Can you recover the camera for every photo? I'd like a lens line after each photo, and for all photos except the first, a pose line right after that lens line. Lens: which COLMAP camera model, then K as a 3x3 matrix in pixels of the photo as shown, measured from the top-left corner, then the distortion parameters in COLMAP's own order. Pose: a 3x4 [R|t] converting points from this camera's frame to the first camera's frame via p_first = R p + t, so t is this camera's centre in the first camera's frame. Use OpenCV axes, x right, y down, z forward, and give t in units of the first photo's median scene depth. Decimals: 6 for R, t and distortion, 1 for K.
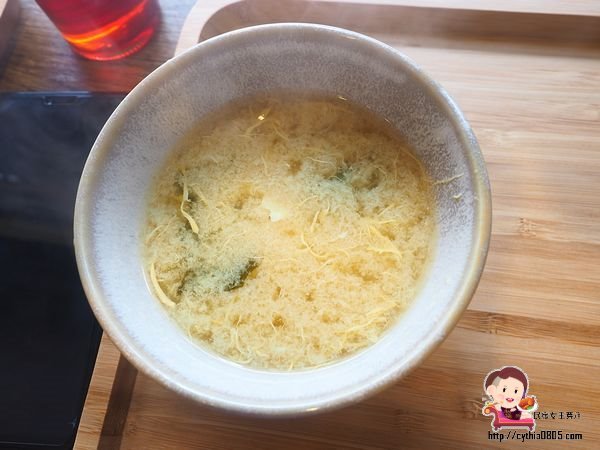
lens RADIAL K [[512.1, 0, 303.3], [0, 512.1, 223.7], [0, 0, 1]] dist [0.002656, 0.001452]
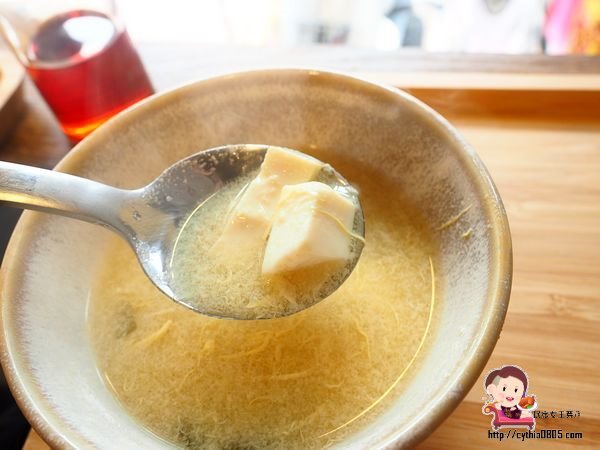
lens RADIAL K [[512.1, 0, 296.0], [0, 512.1, 226.6], [0, 0, 1]] dist [0.002656, 0.001452]
pose [[0.998738, 0.007071, -0.049721, 0.066044], [-0.021951, 0.951924, -0.305548, 0.184971], [0.045170, 0.306254, 0.950878, 0.197936]]
